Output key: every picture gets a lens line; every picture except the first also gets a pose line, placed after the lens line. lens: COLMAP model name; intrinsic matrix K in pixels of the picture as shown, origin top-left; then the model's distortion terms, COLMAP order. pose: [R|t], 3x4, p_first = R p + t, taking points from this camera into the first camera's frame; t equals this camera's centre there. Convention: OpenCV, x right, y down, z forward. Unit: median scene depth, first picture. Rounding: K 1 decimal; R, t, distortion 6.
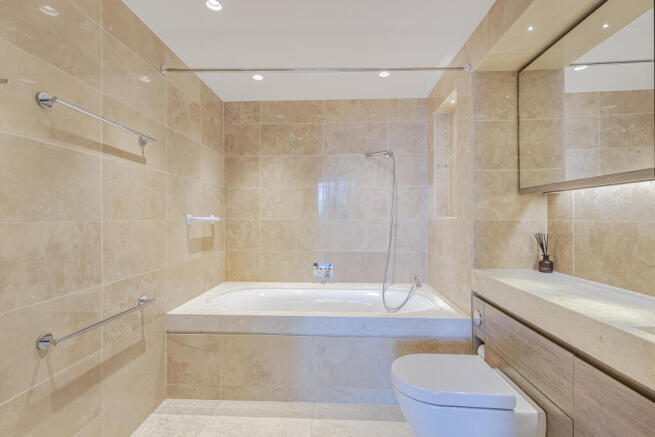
lens RADIAL K [[319.3, 0, 329.3], [0, 319.3, 217.7], [0, 0, 1]] dist [0.005239, 0.000492]
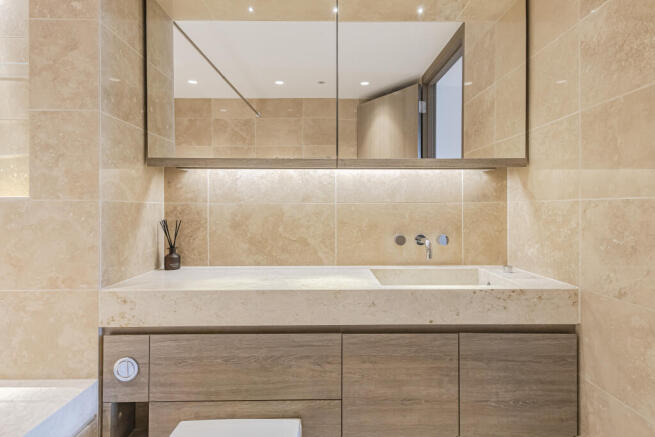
lens RADIAL K [[319.3, 0, 332.2], [0, 319.3, 212.7], [0, 0, 1]] dist [0.005239, 0.000492]
pose [[-0.070298, -0.011122, 0.997464, -0.166270], [0.003398, 0.999929, 0.011389, 0.028542], [-0.997520, 0.004190, -0.070255, 0.804003]]
